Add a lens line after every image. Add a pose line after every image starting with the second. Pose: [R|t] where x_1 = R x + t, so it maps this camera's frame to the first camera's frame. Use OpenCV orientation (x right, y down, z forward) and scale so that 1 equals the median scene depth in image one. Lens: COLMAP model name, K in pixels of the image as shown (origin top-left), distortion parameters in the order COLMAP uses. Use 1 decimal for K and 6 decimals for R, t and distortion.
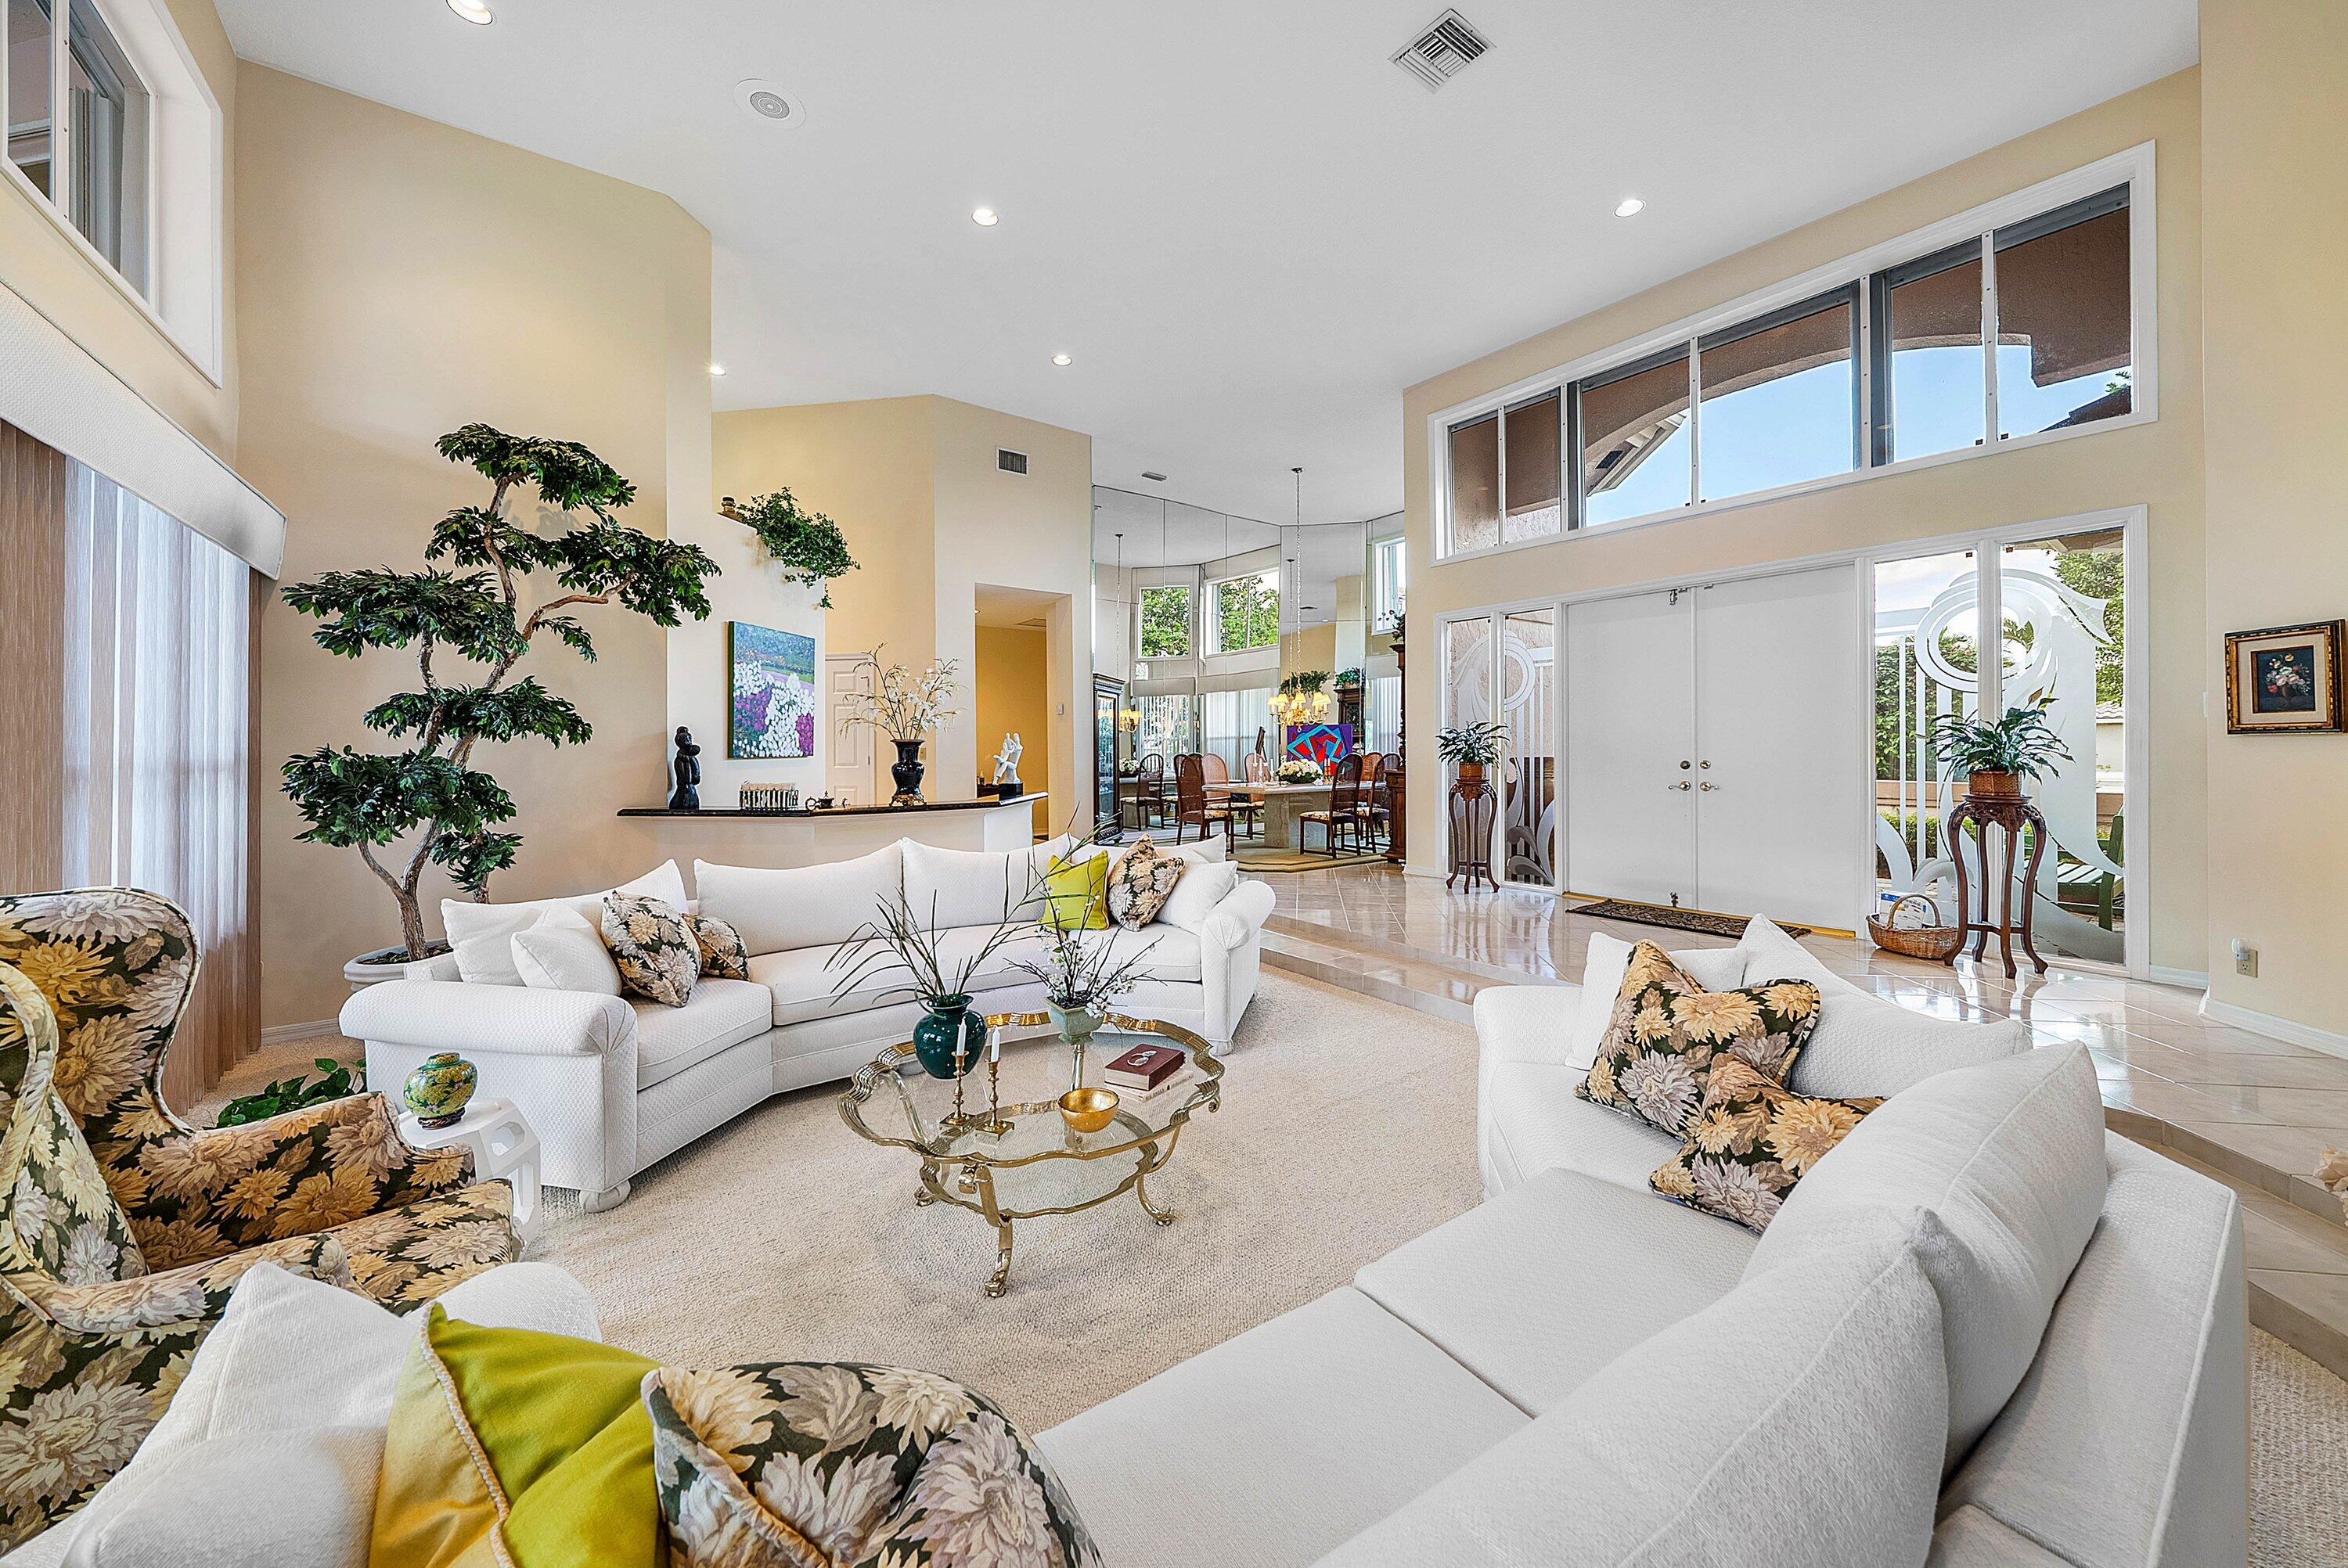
lens RADIAL K [[753.6, 0, 1165.0], [0, 753.6, 741.4], [0, 0, 1]] dist [0.000311, 0.000067]
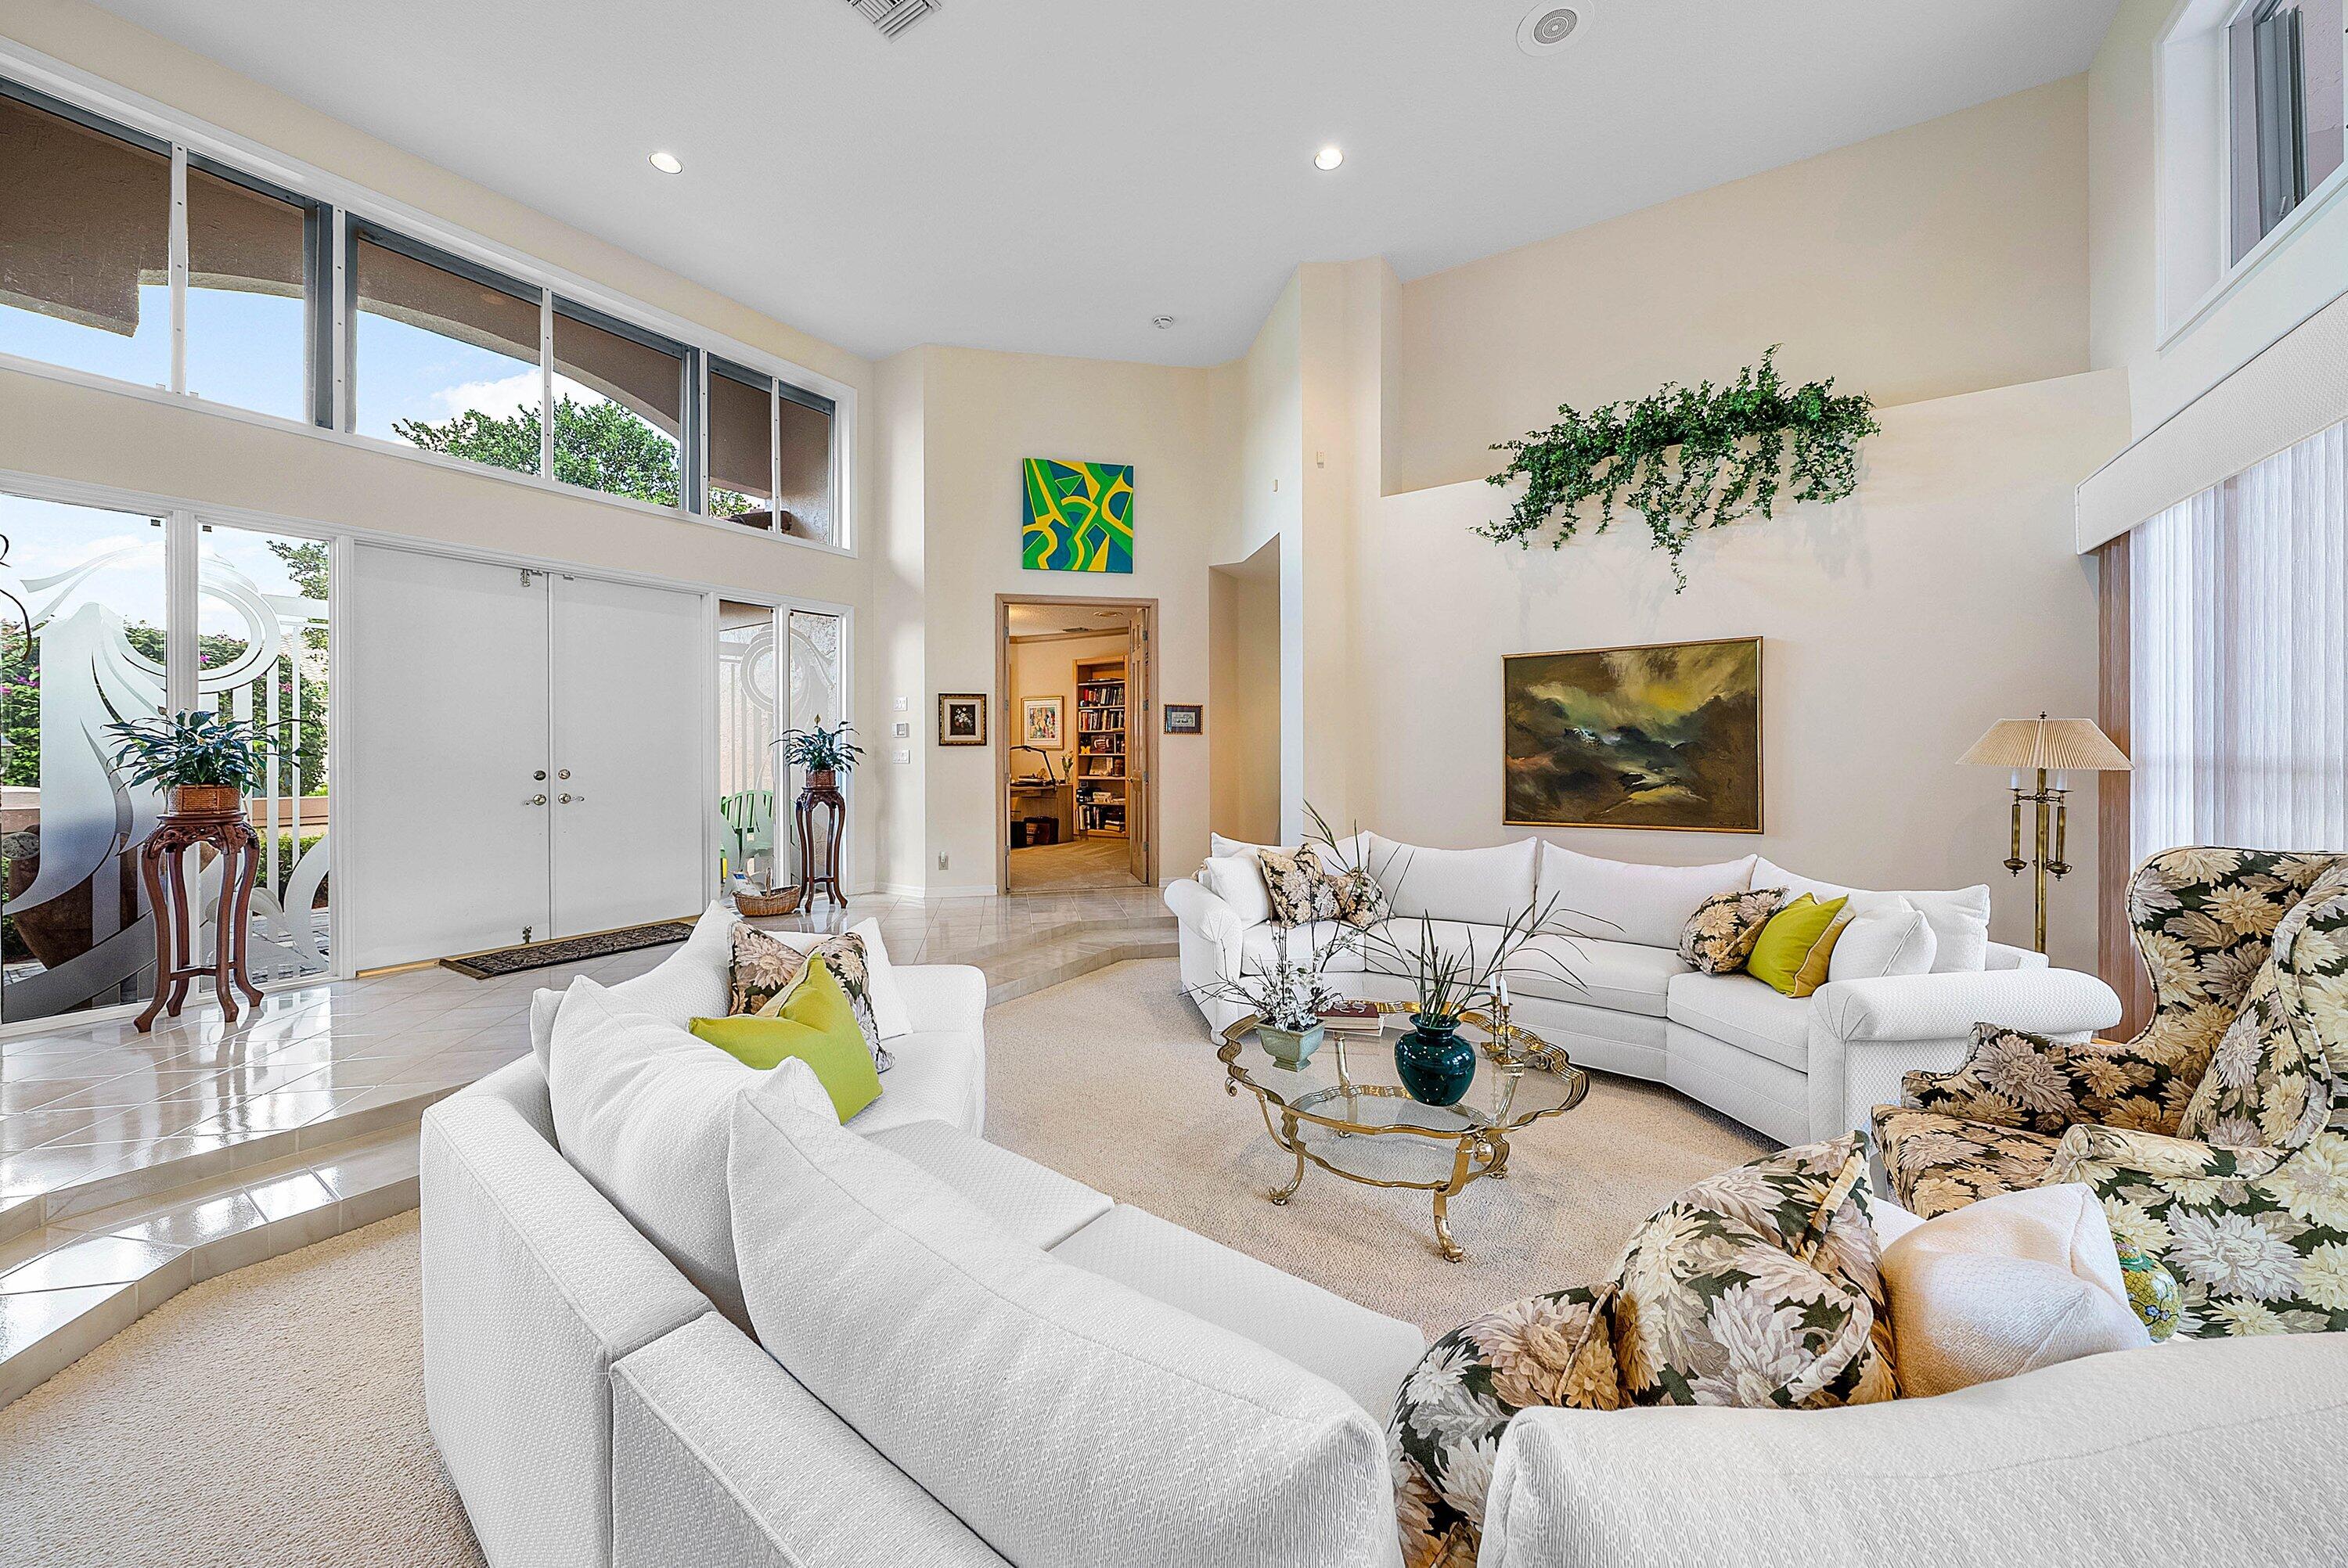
lens RADIAL K [[962.2, 0, 1163.4], [0, 962.2, 746.2], [0, 0, 1]] dist [-0.002839, -0.000408]
pose [[-0.355942, 0.009545, 0.934459, -0.599605], [-0.000022, 0.999948, -0.010223, 0.009015], [-0.934508, -0.003659, -0.355923, 0.731428]]
